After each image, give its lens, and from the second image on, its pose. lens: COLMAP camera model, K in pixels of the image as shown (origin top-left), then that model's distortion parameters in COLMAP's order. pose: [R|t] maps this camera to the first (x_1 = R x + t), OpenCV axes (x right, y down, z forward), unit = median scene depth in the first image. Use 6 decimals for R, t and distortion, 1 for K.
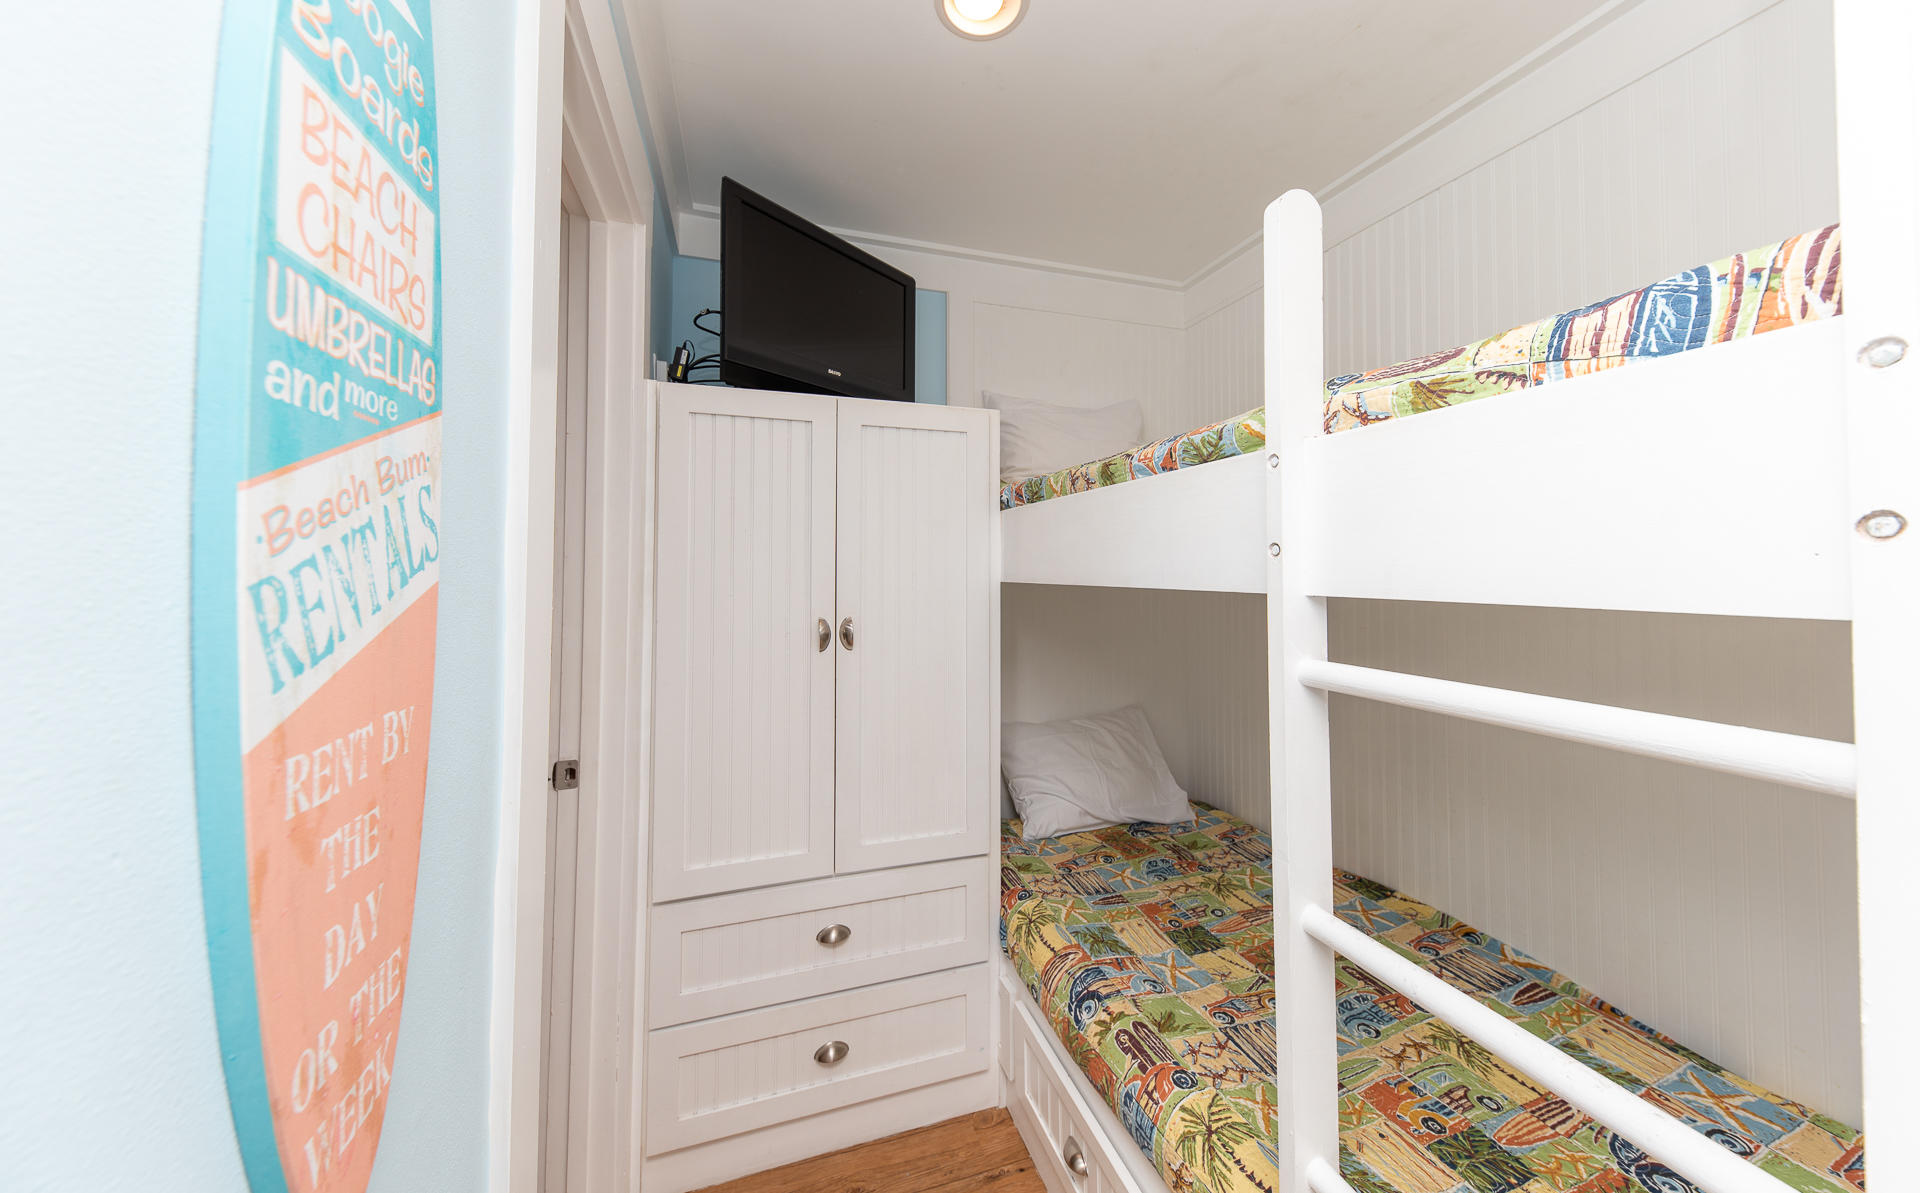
lens RADIAL K [[650.1, 0, 947.8], [0, 650.1, 551.7], [0, 0, 1]] dist [-0.001546, -0.000181]
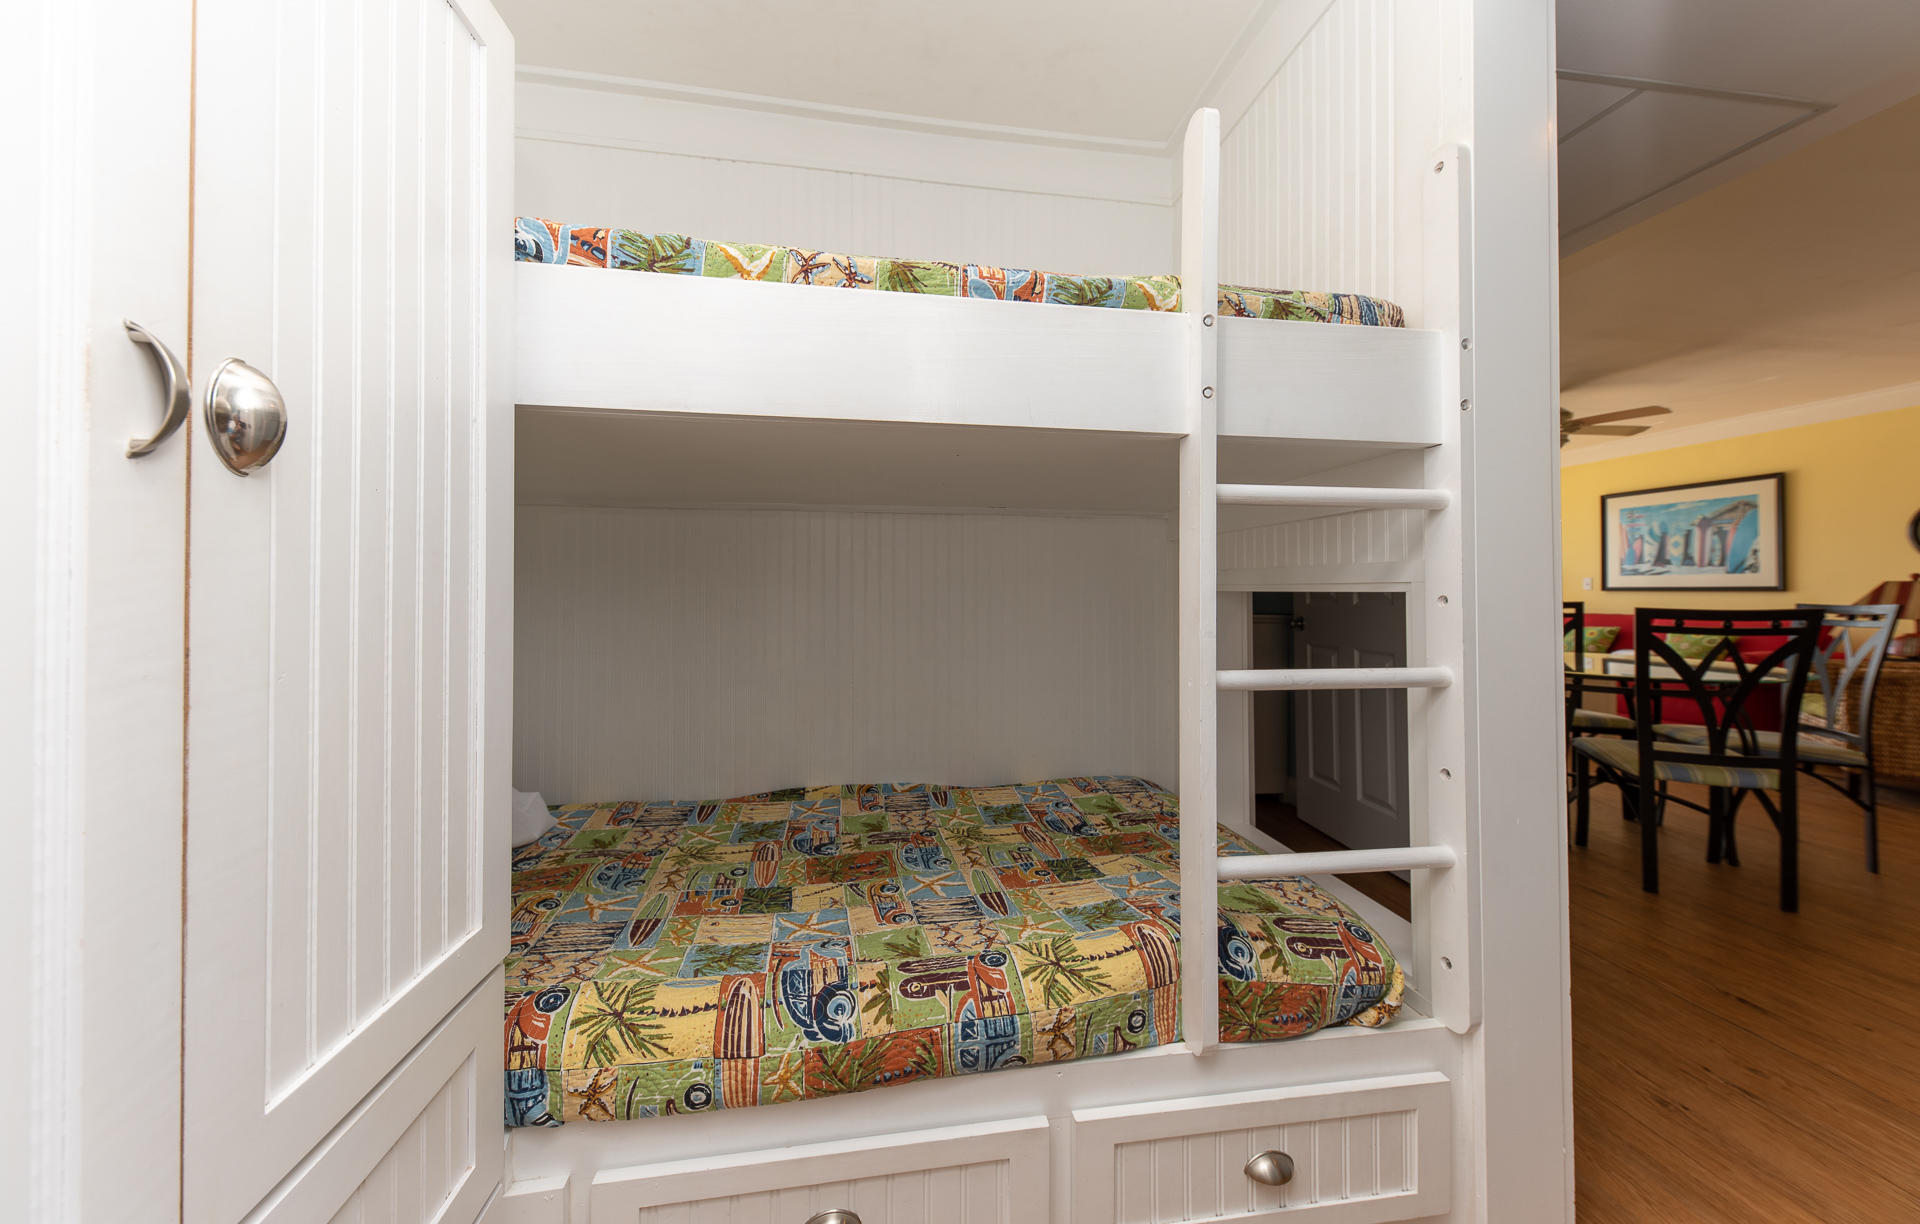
lens RADIAL K [[652.3, 0, 967.5], [0, 652.3, 587.9], [0, 0, 1]] dist [0.014011, -0.000187]
pose [[0.135070, 0.005204, 0.990822, -0.513688], [-0.028129, 0.999603, -0.001416, 0.248802], [-0.990437, -0.027680, 0.135163, 0.818573]]
